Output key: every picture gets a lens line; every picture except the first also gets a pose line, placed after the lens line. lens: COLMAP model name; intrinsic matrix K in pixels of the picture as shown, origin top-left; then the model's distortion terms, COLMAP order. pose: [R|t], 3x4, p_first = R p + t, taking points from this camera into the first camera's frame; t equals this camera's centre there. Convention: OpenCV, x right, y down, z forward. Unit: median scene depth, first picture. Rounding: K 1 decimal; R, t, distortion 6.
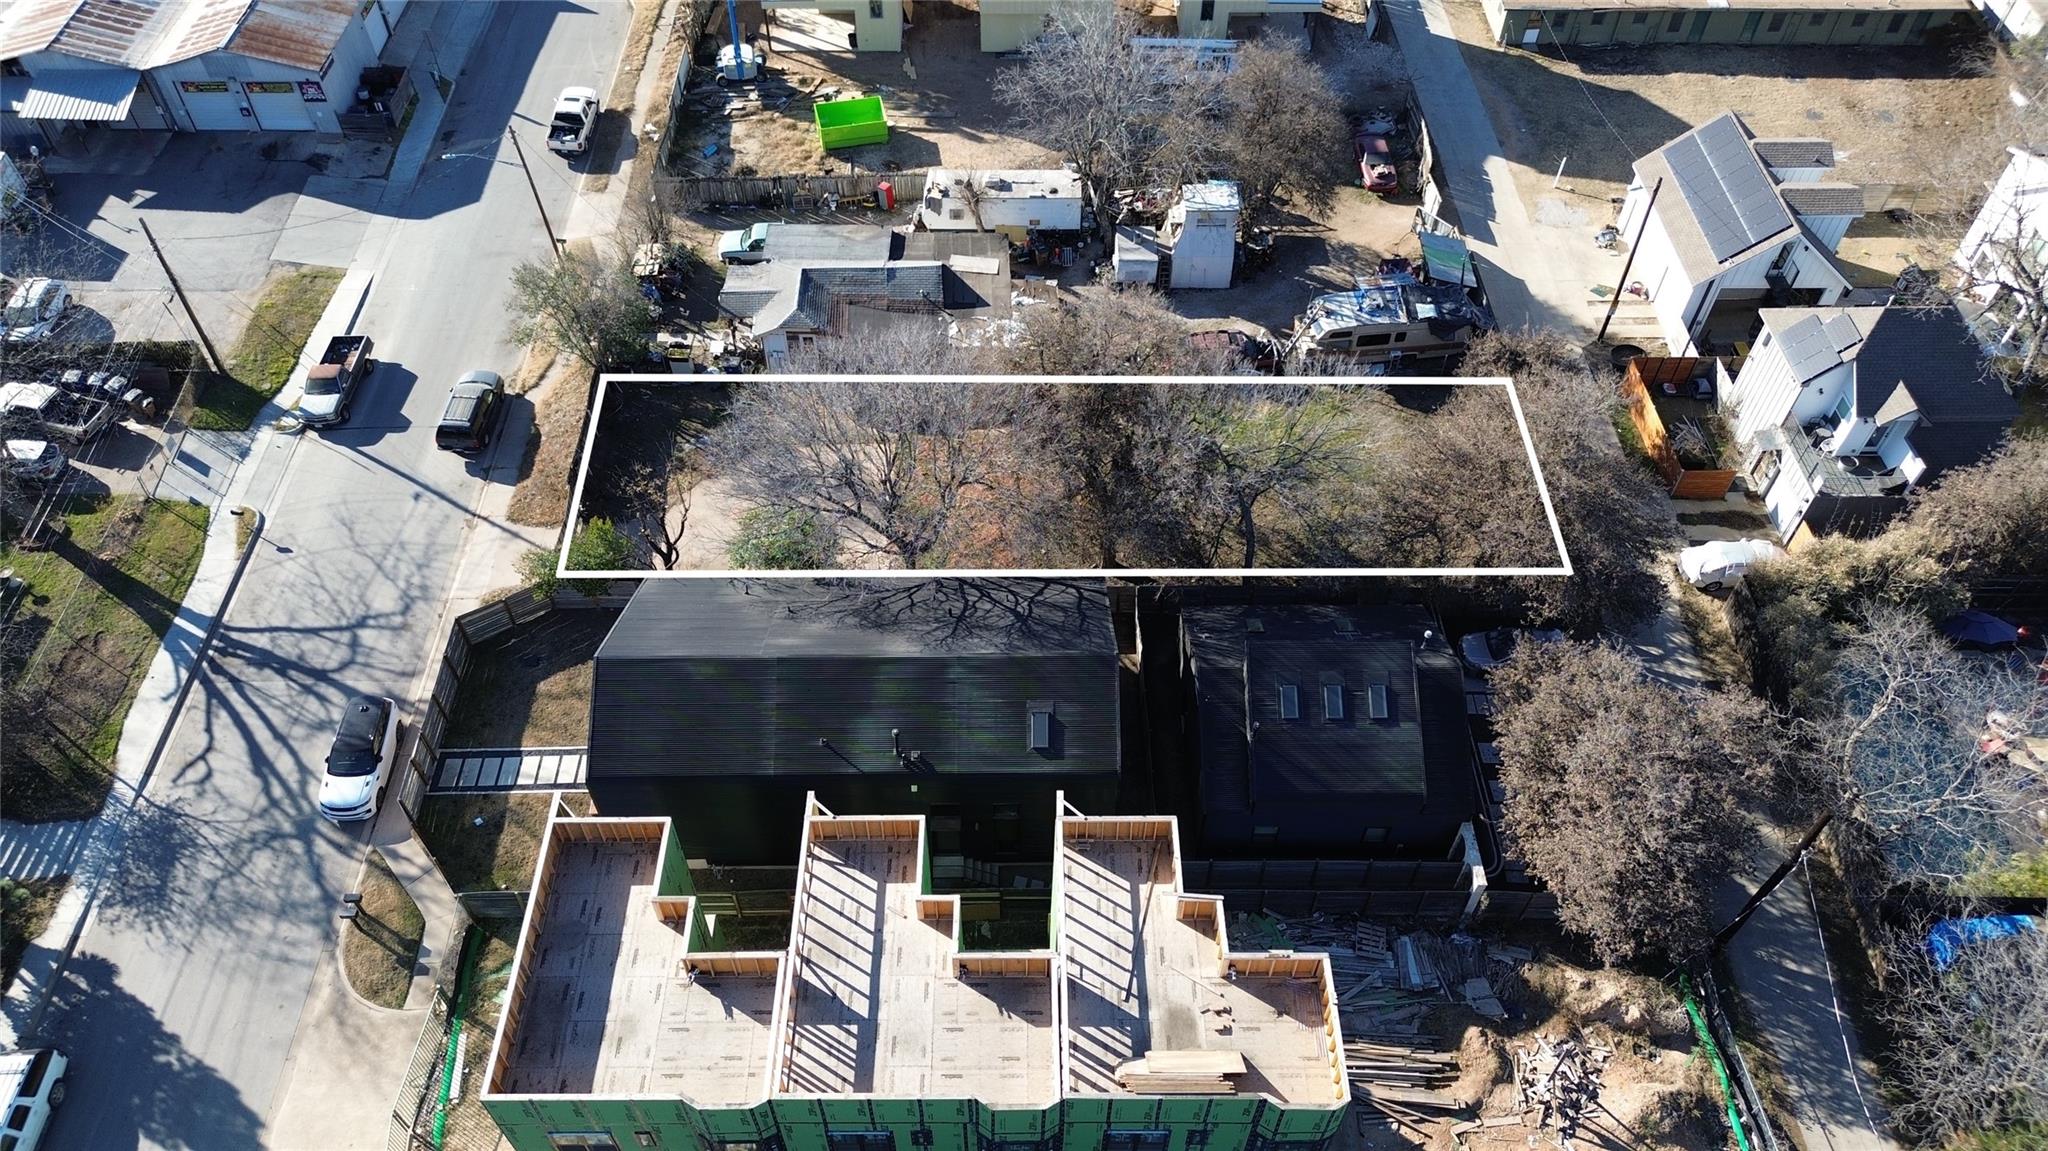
lens RADIAL K [[1445.7, 0, 1020.2], [0, 1445.7, 579.7], [0, 0, 1]] dist [0.055396, -0.049320]
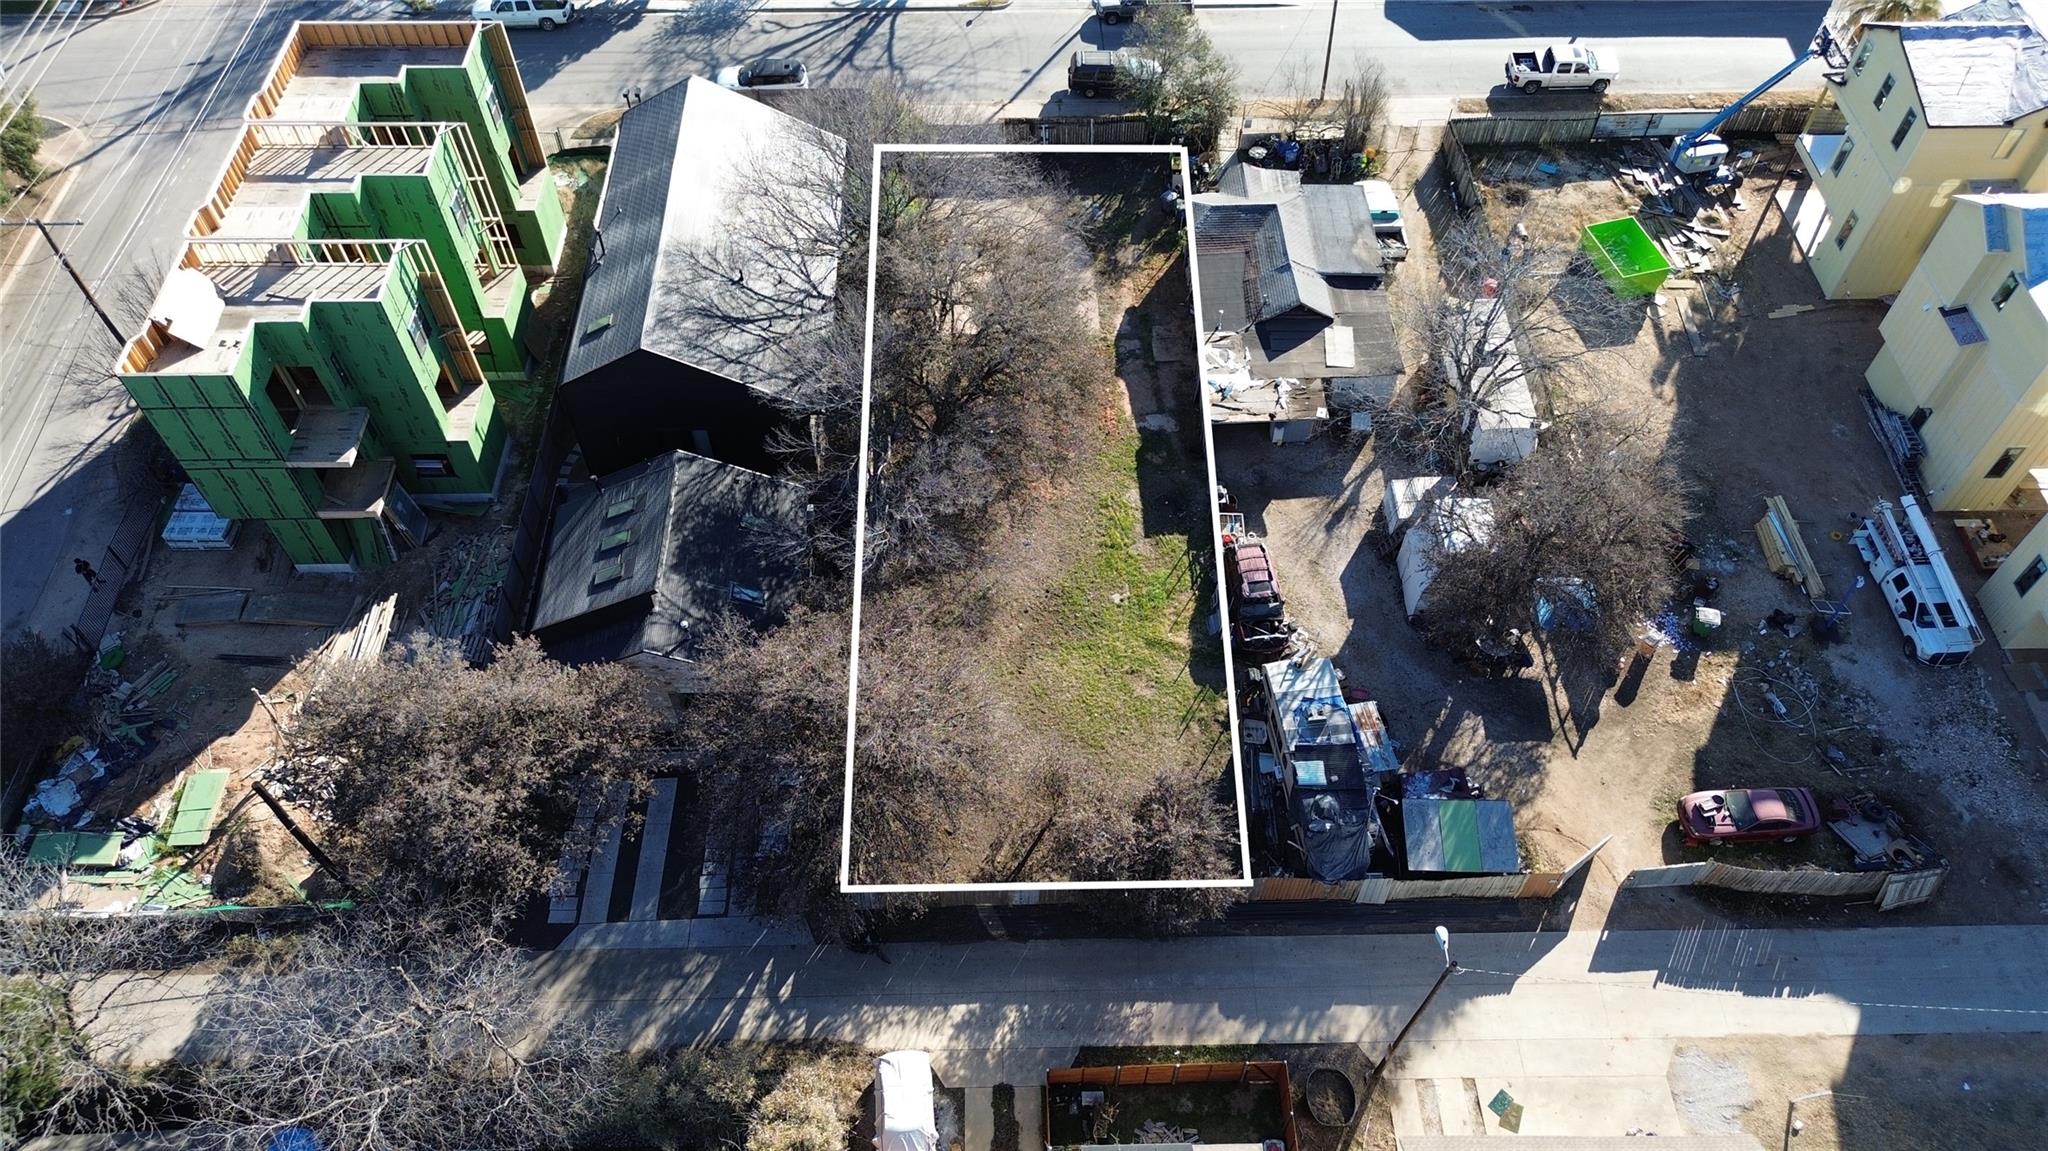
lens RADIAL K [[1445.7, 0, 1020.2], [0, 1445.7, 579.7], [0, 0, 1]] dist [0.055396, -0.049320]
pose [[0.009975, 0.795838, -0.605427, 0.673672], [-0.758894, 0.400281, 0.513669, -0.511153], [0.651138, 0.454331, 0.607949, 0.434345]]
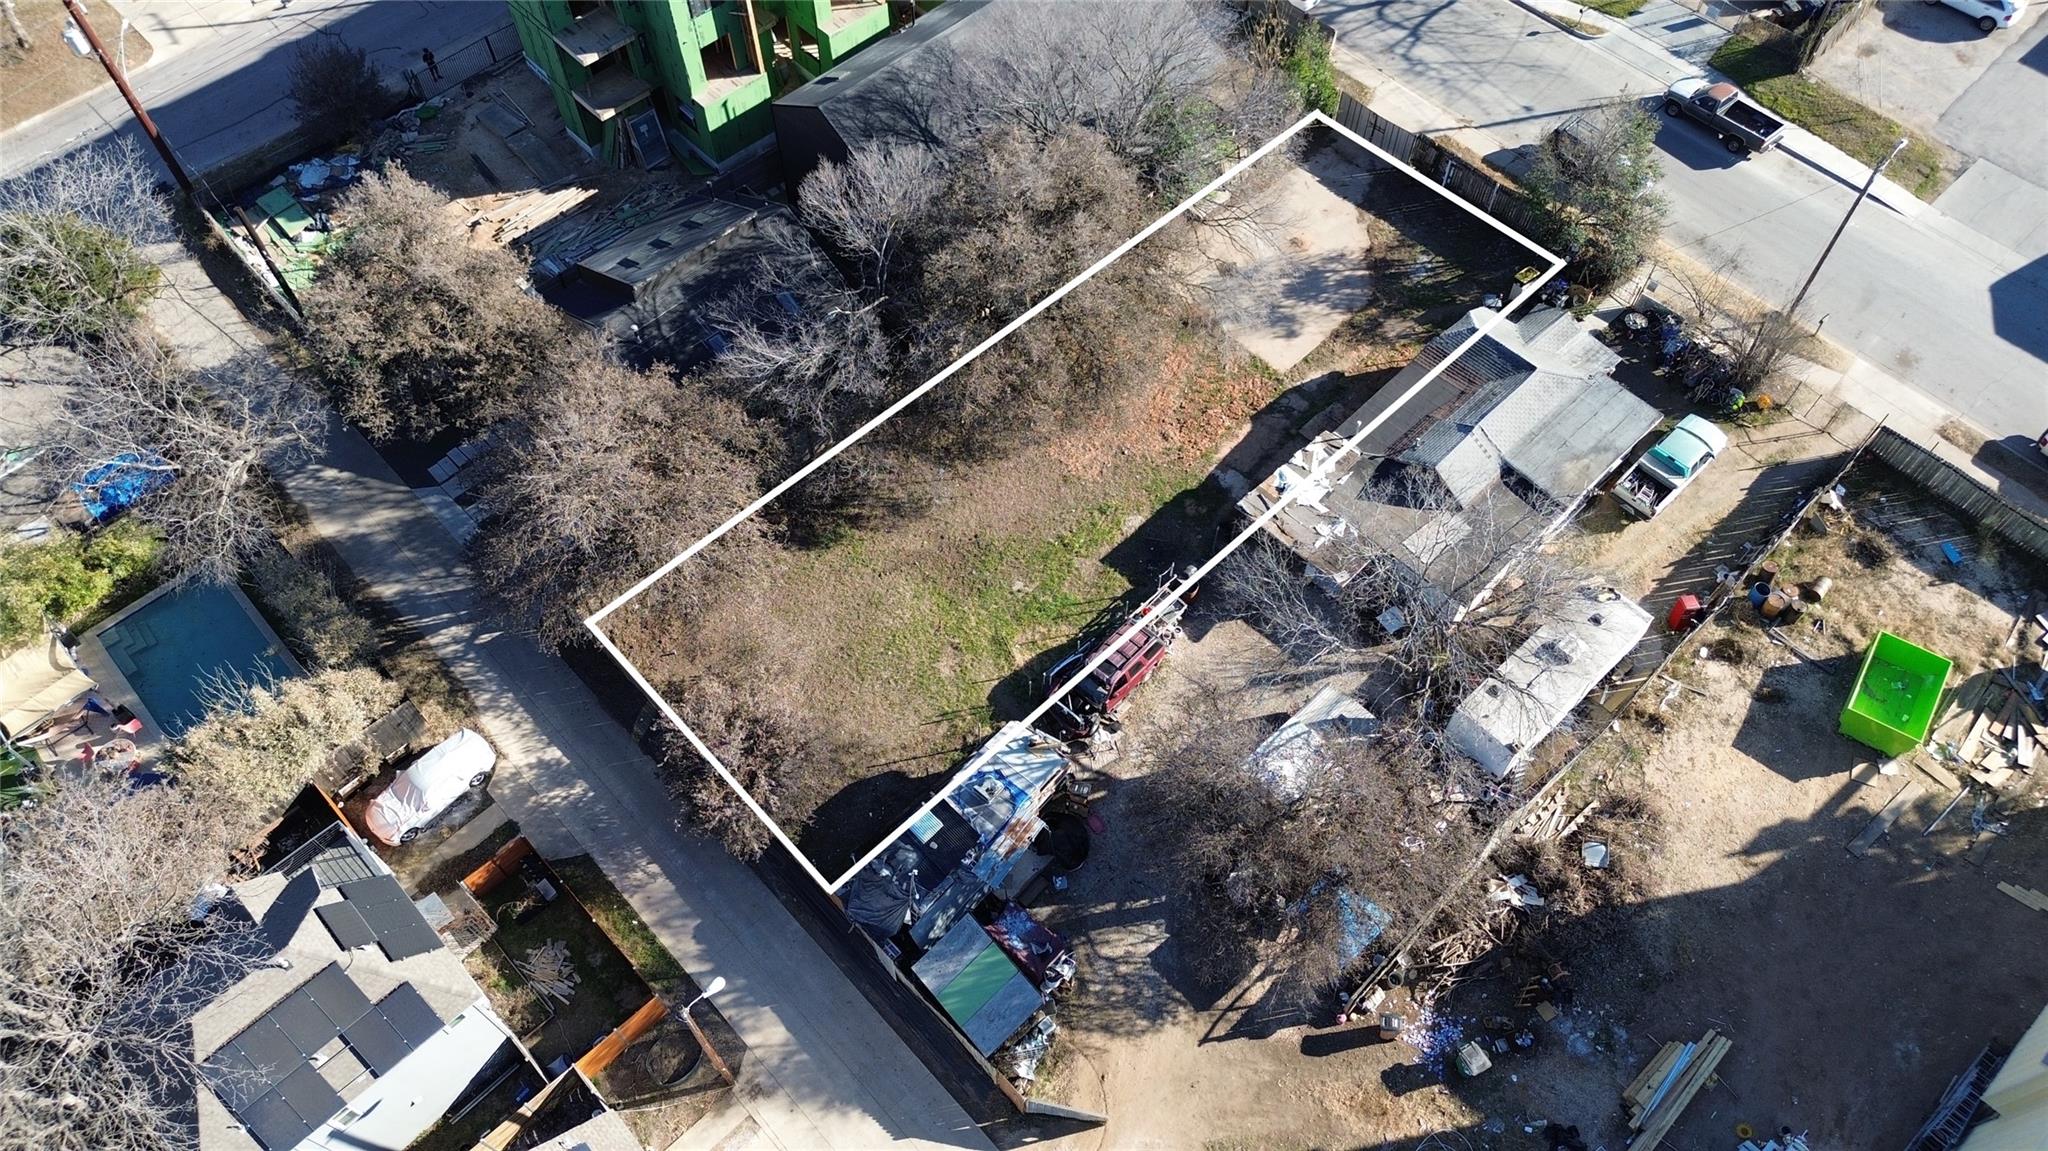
lens RADIAL K [[1445.7, 0, 1020.2], [0, 1445.7, 579.7], [0, 0, 1]] dist [0.055396, -0.049320]
pose [[-0.734138, 0.574891, -0.361305, 0.447737], [-0.511770, -0.118780, 0.850872, -0.816871], [0.446243, 0.809562, 0.381413, 0.693970]]
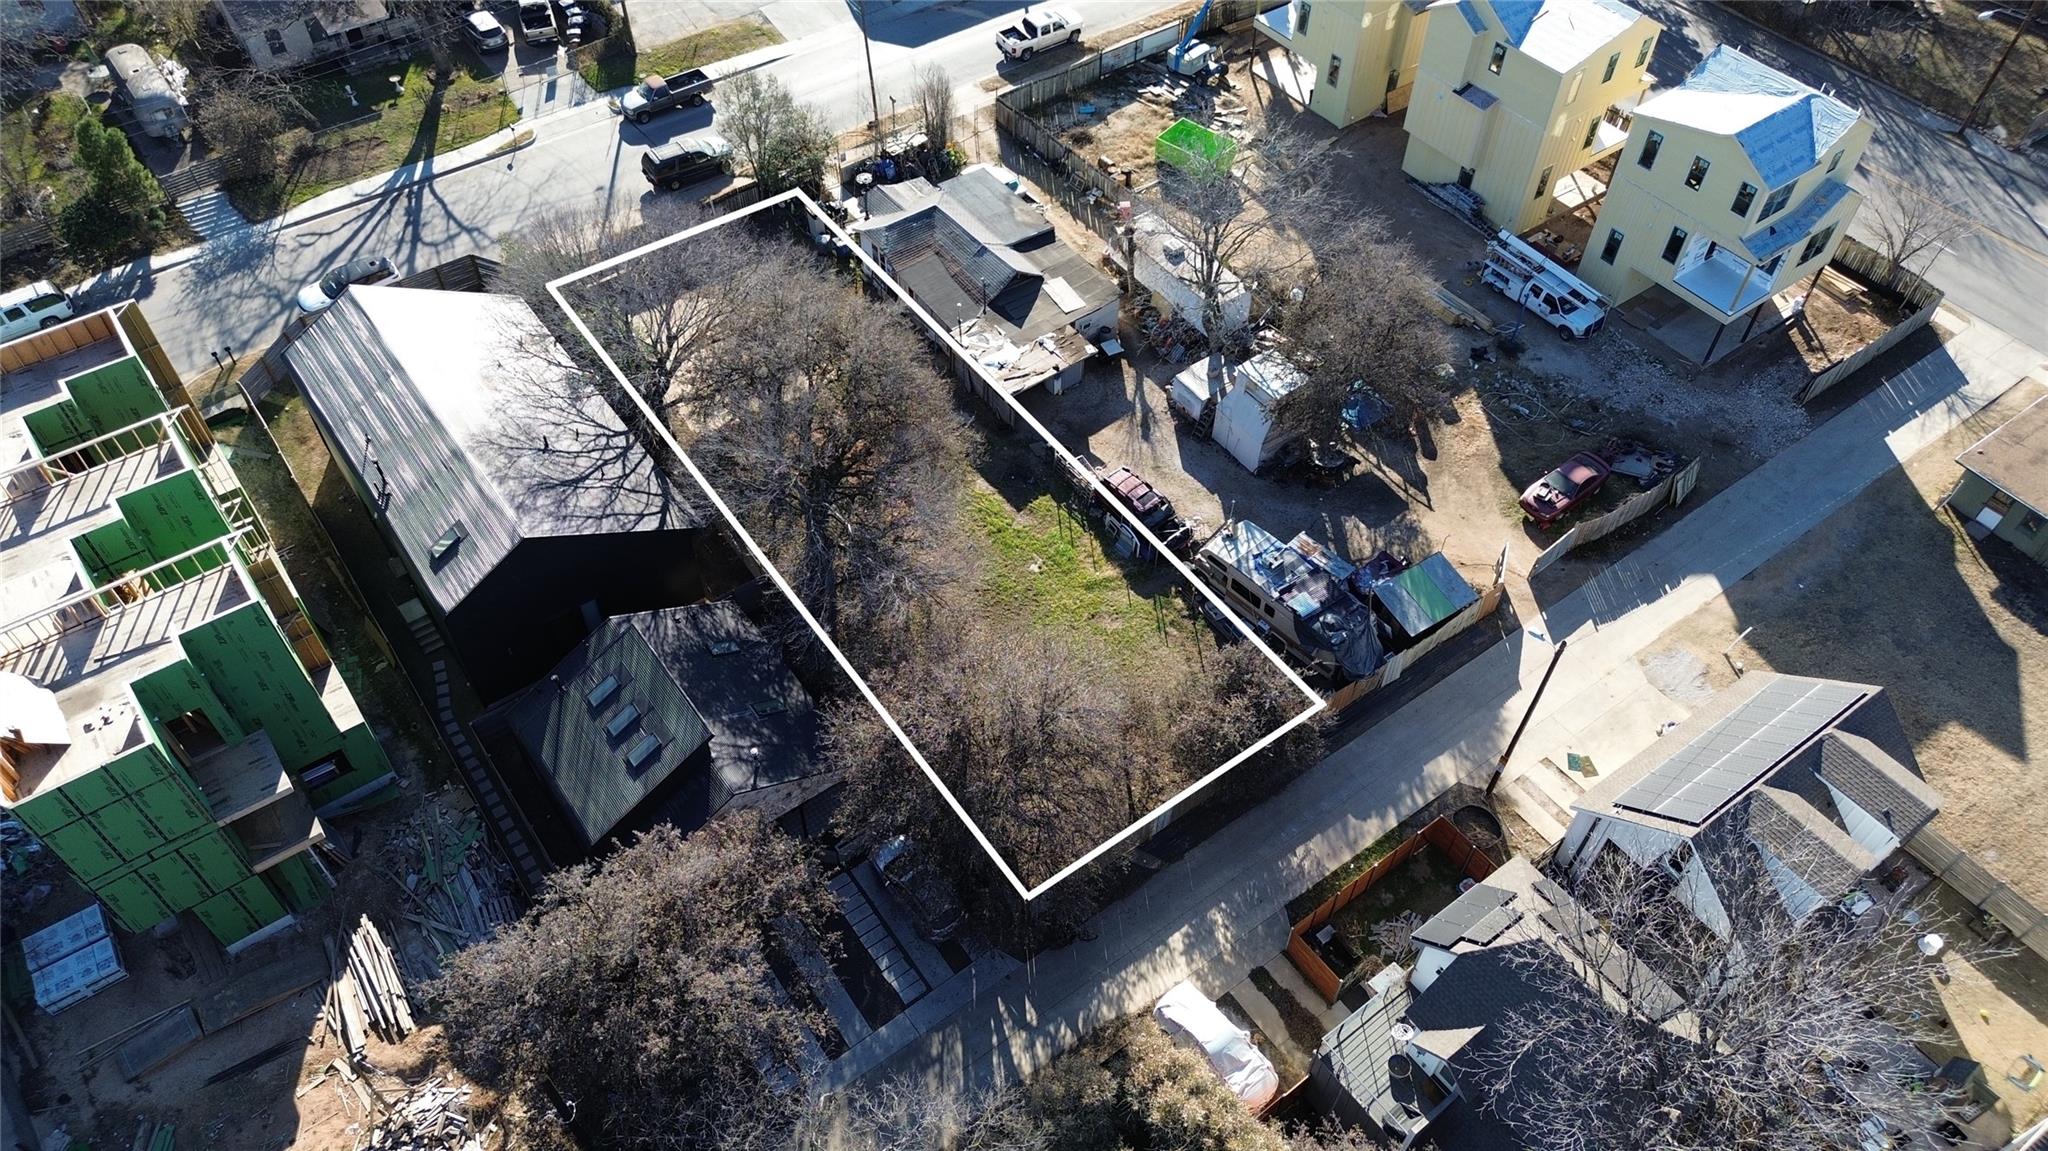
lens RADIAL K [[1445.7, 0, 1020.2], [0, 1445.7, 579.7], [0, 0, 1]] dist [0.055396, -0.049320]
pose [[0.582264, 0.619201, -0.526838, 0.644107], [-0.621676, 0.756703, 0.202287, -0.274916], [0.523917, 0.209738, 0.825543, 0.232053]]
